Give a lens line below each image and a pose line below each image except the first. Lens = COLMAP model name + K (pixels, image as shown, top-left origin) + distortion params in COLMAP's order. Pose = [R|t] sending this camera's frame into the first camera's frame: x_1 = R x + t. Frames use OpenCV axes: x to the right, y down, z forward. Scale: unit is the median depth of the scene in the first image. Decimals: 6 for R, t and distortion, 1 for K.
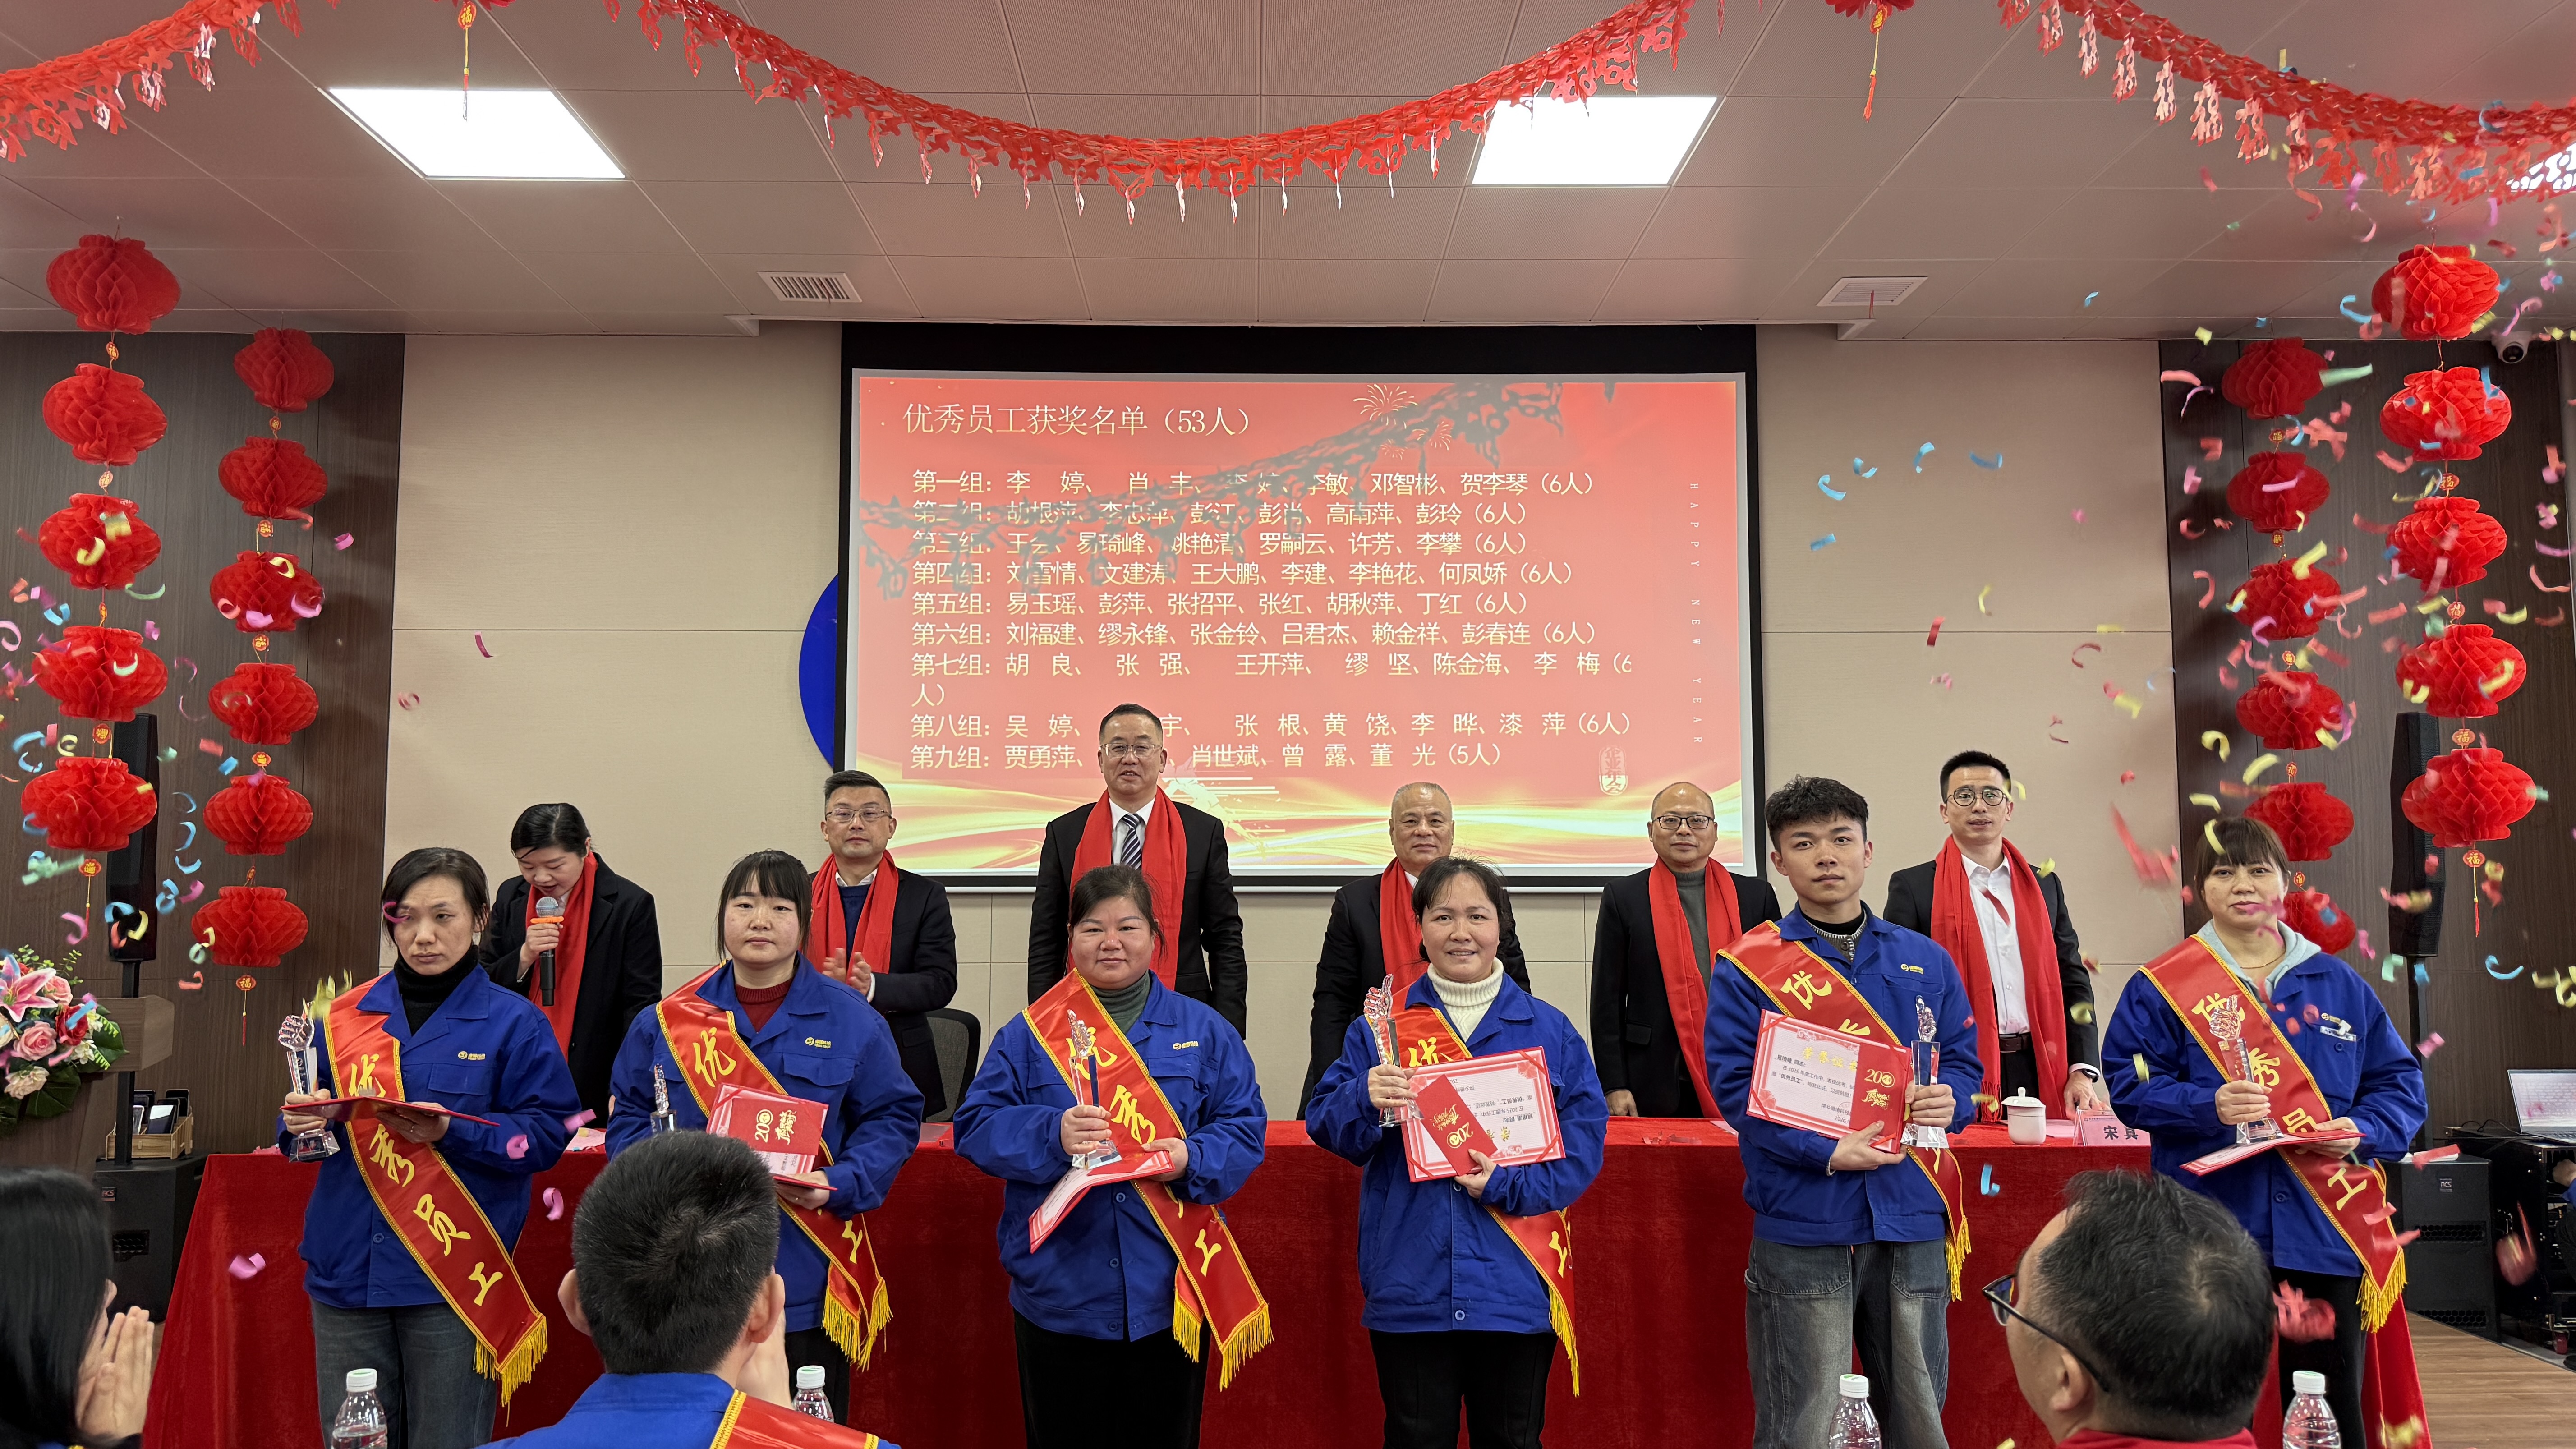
lens RADIAL K [[1794.5, 0, 1279.7], [0, 1794.5, 723.3], [0, 0, 1]] dist [0.011798, 0.001631]
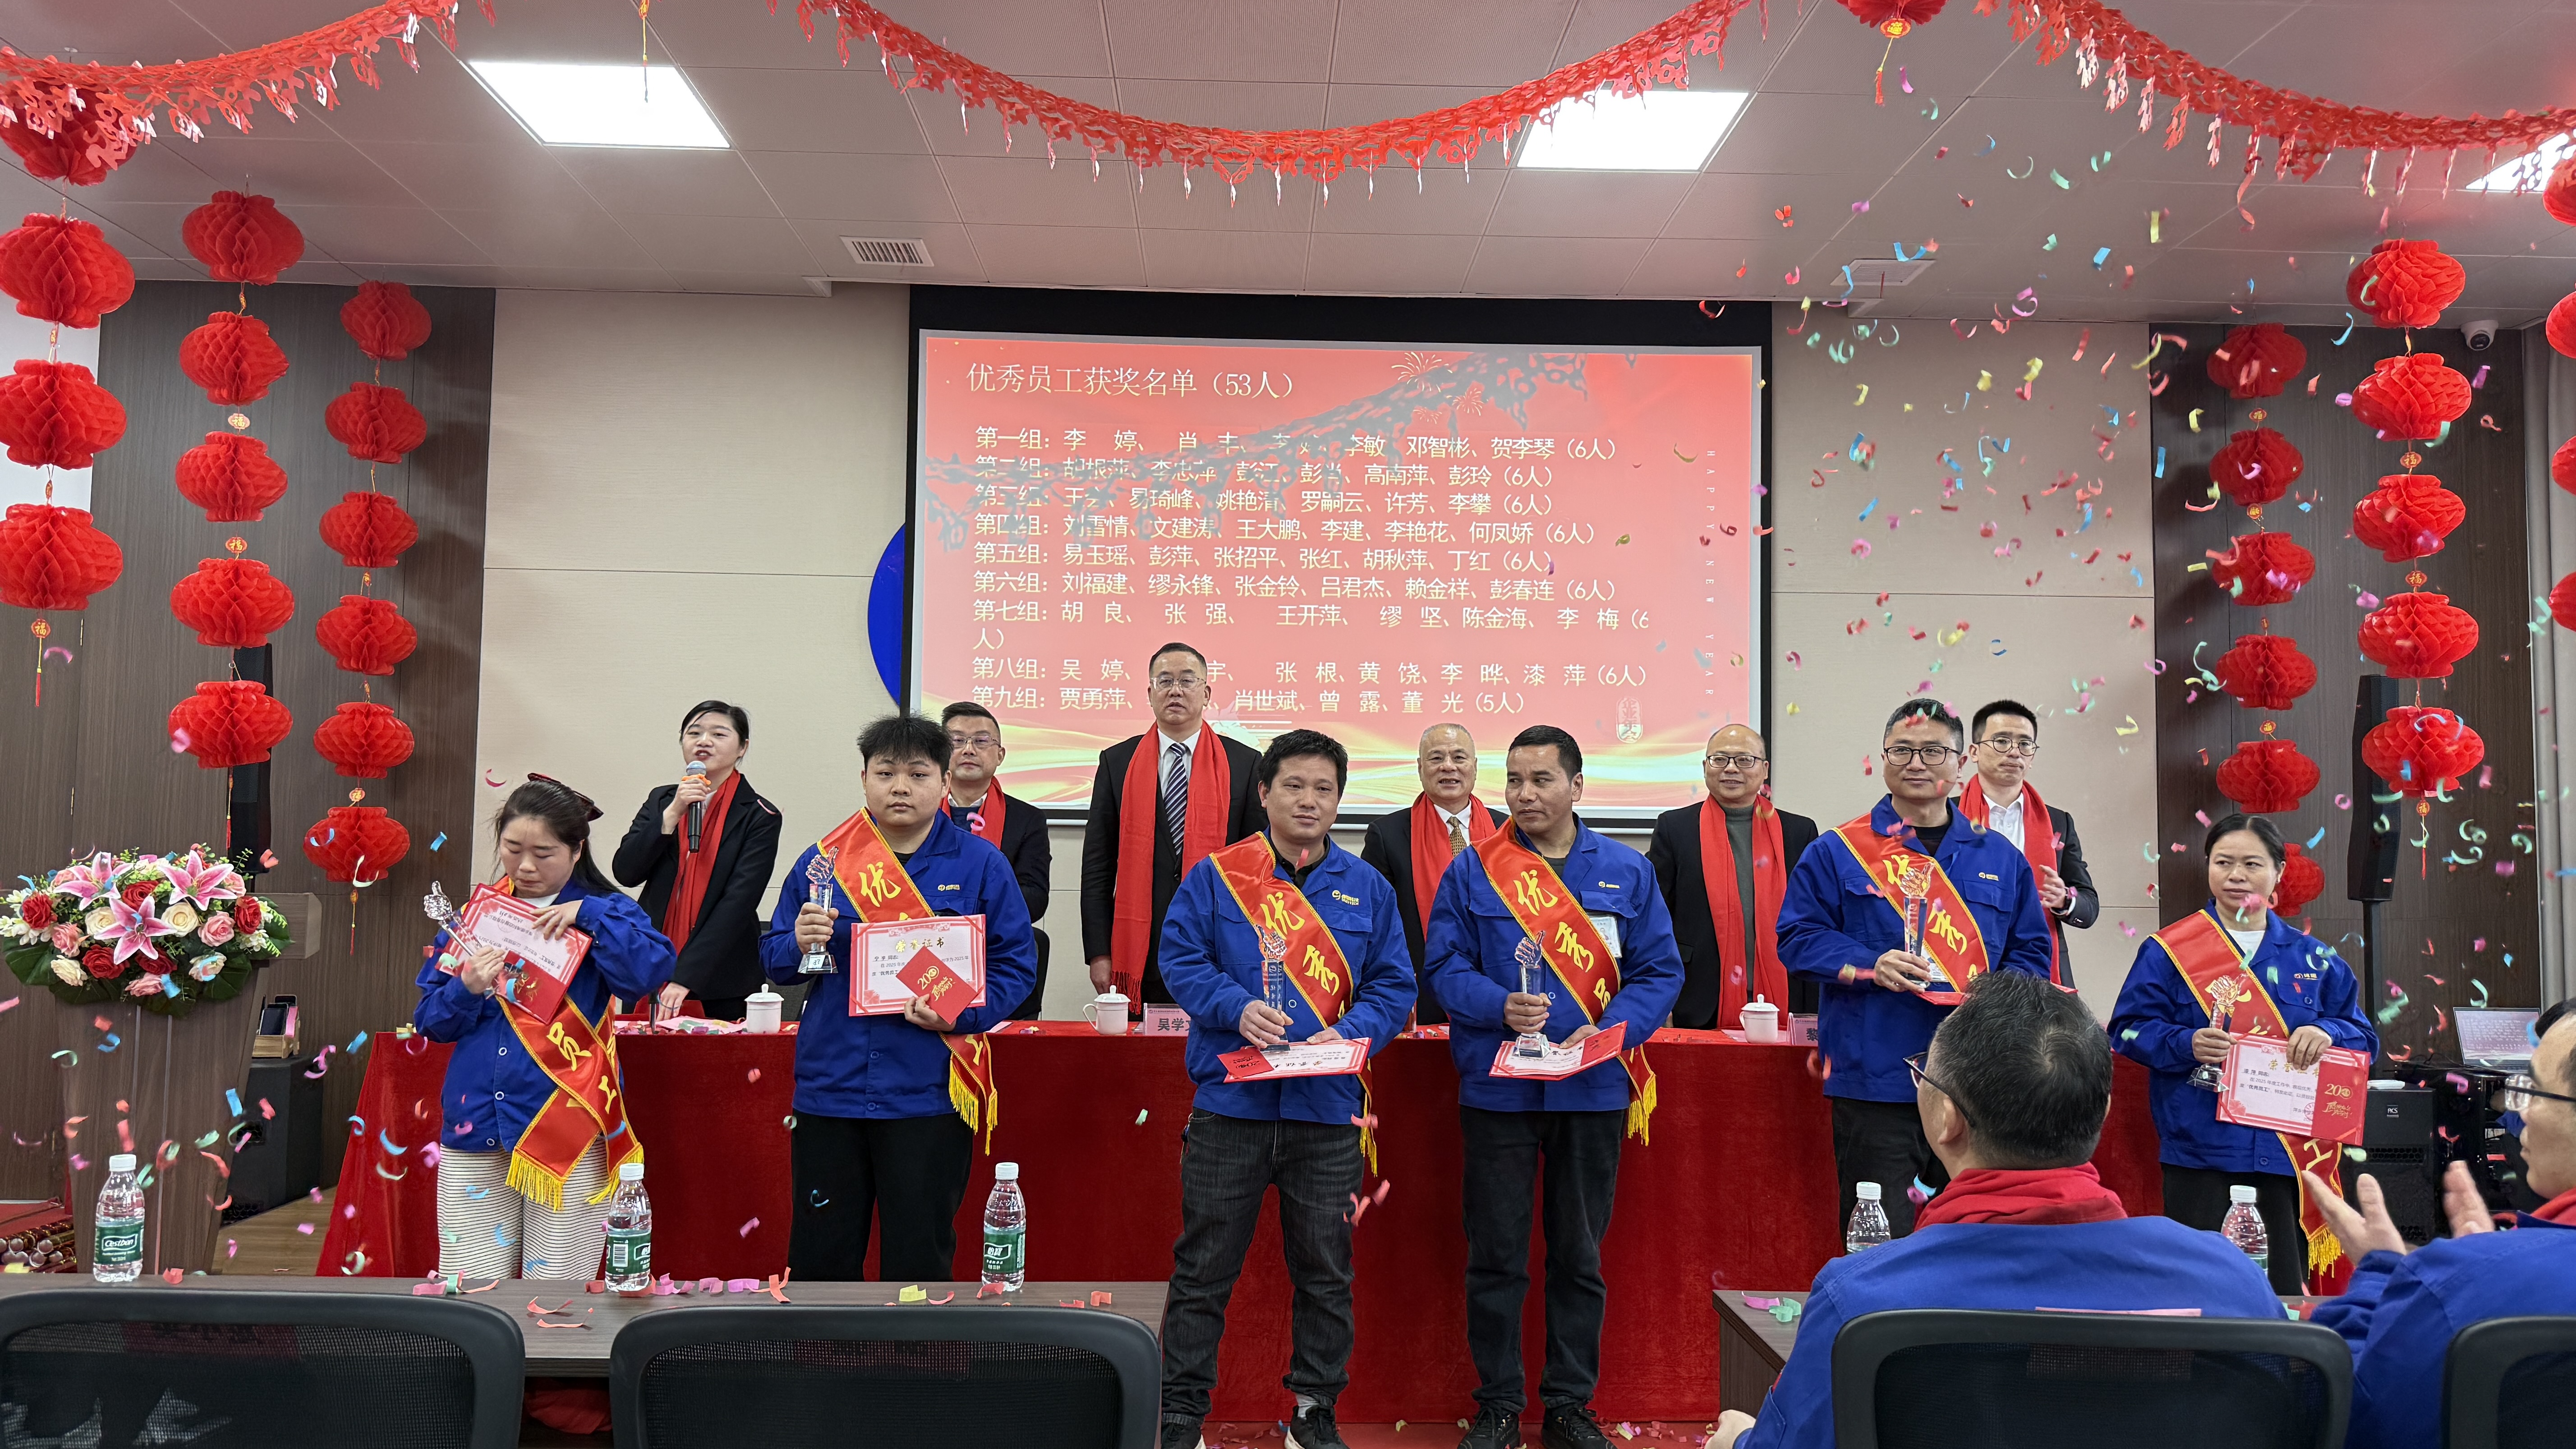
lens RADIAL K [[1814.0, 0, 1275.3], [0, 1814.0, 729.9], [0, 0, 1]] dist [0.014876, -0.003796]
pose [[0.999851, 0.015211, 0.008213, -0.033853], [-0.015367, 0.999695, 0.019322, 0.014814], [-0.007917, -0.019445, 0.999780, -0.077005]]
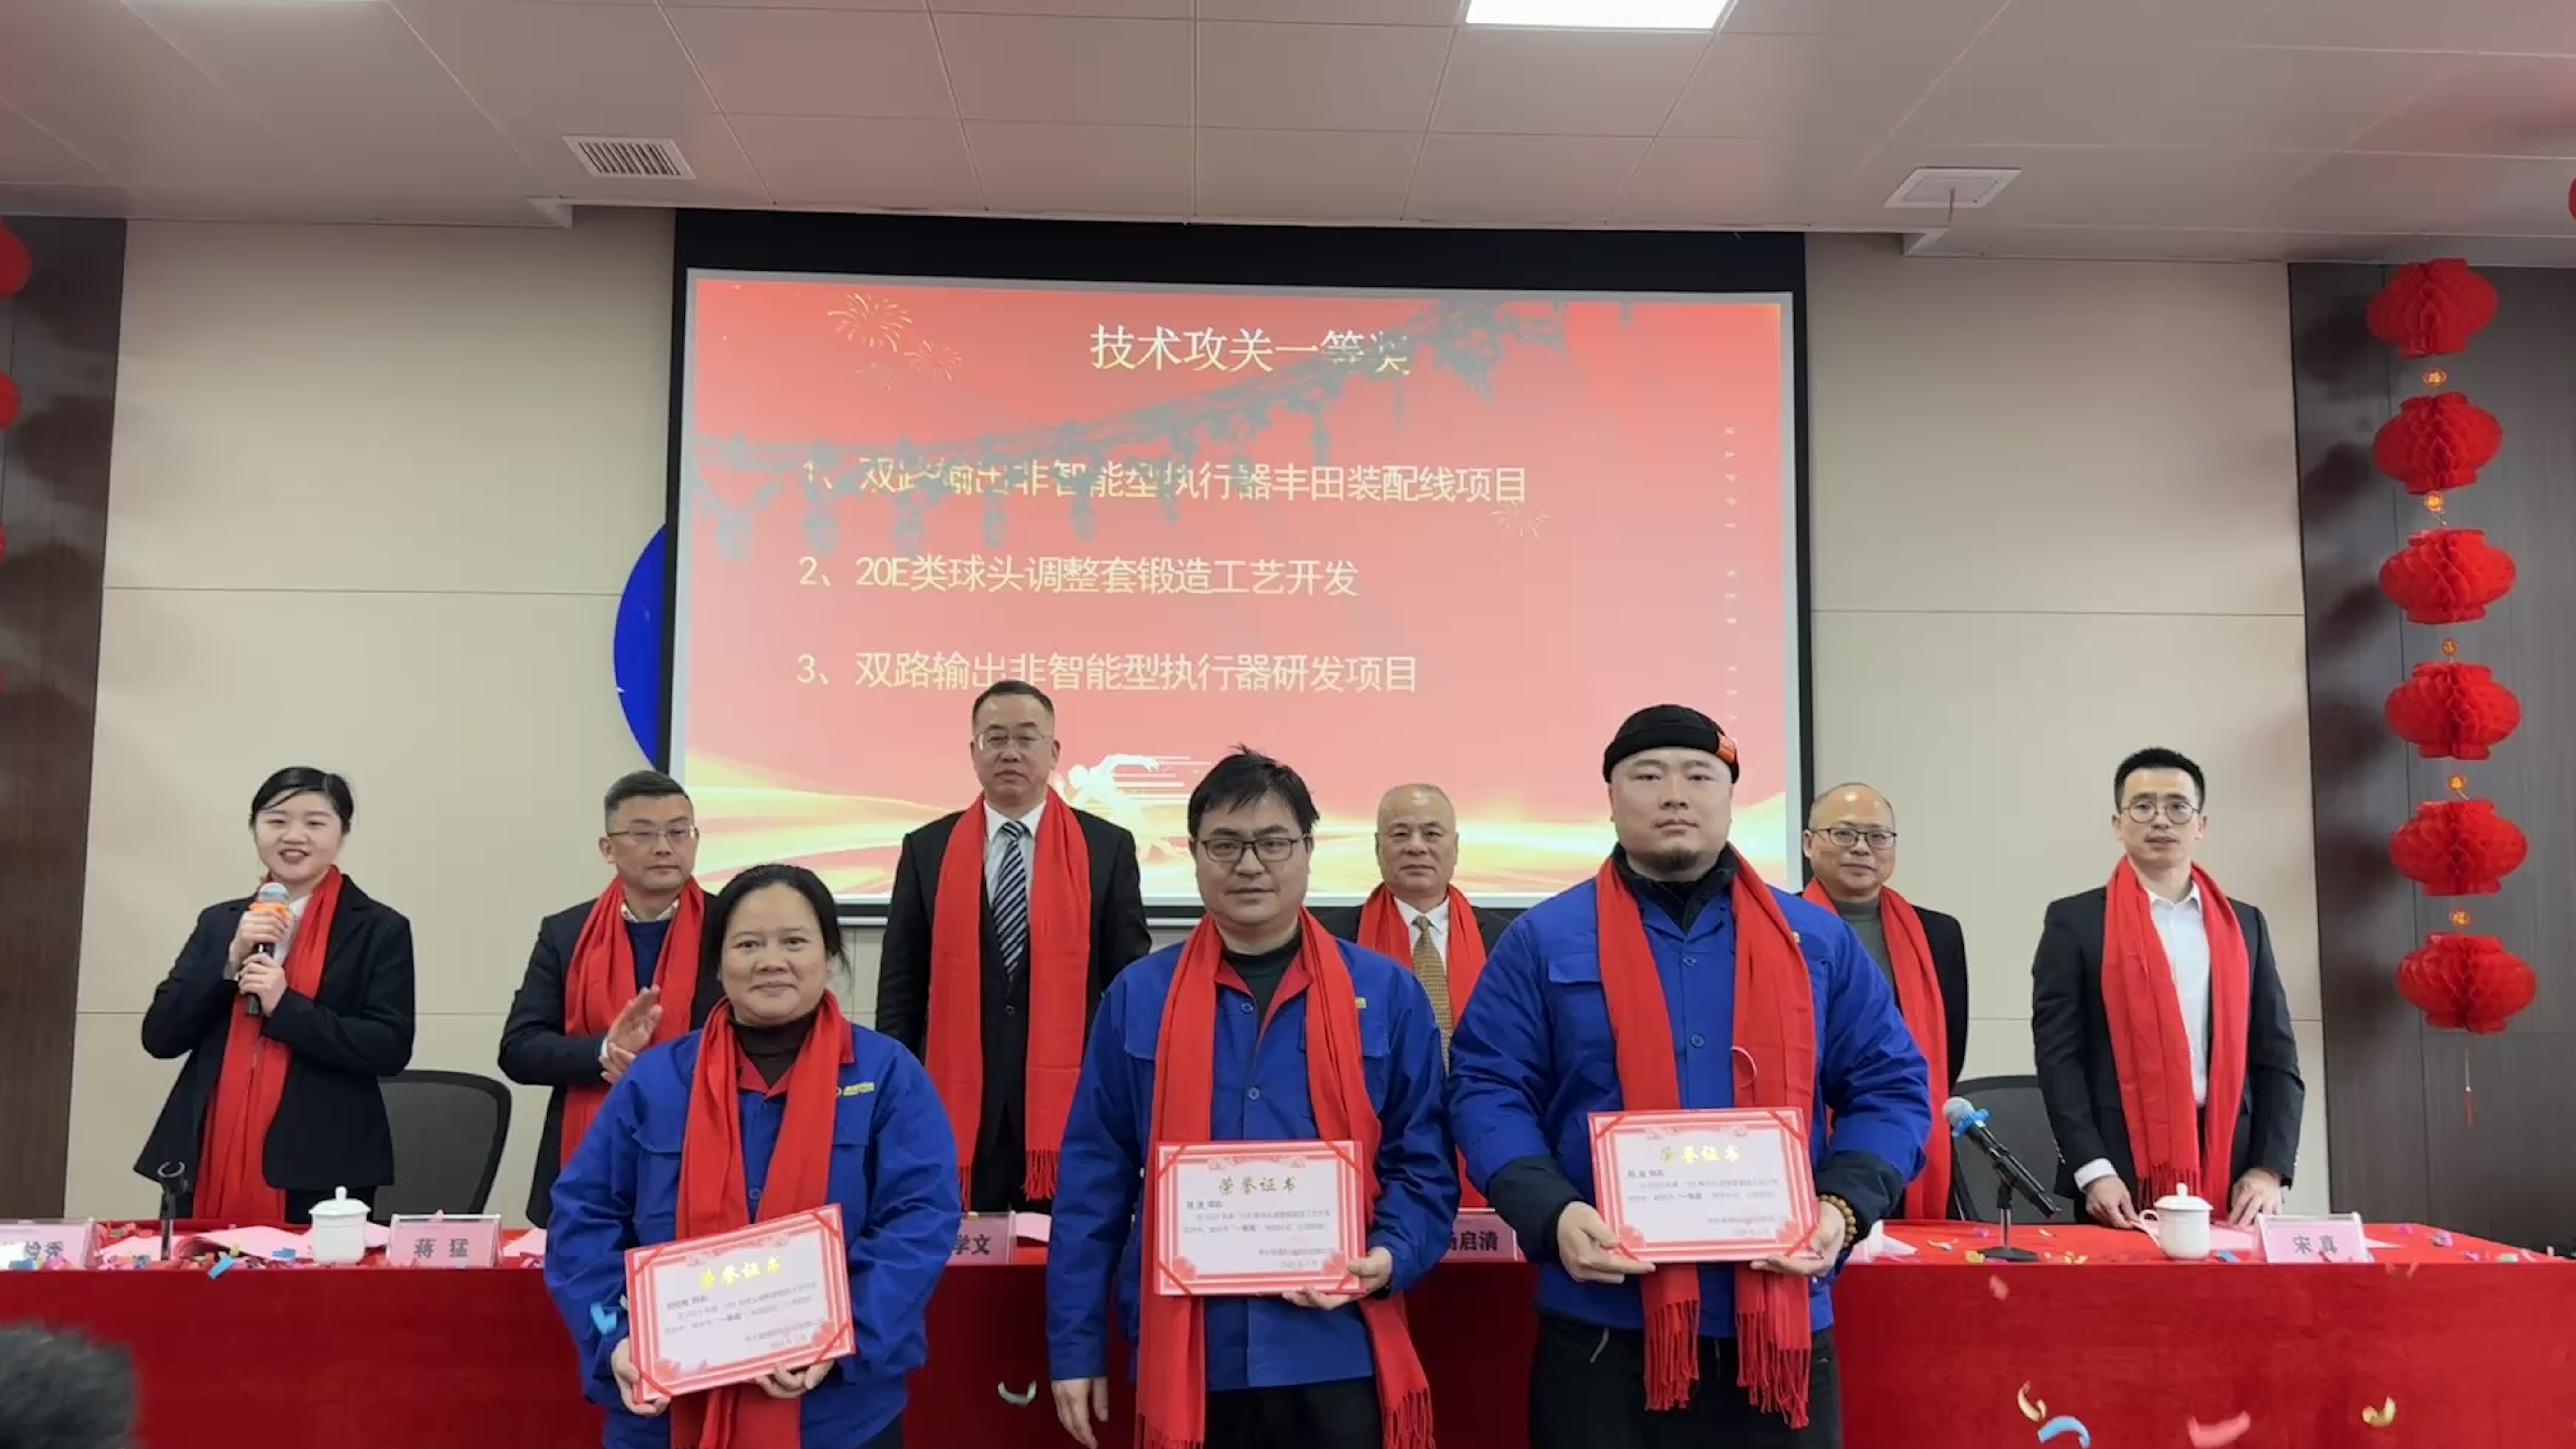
lens RADIAL K [[1920.3, 0, 1287.4], [0, 1920.3, 714.9], [0, 0, 1]] dist [0.003671, -0.000865]
pose [[0.999584, 0.008874, 0.027435, 0.007322], [-0.008512, 0.999875, -0.013291, 0.010730], [-0.027549, 0.013052, 0.999535, 0.138726]]
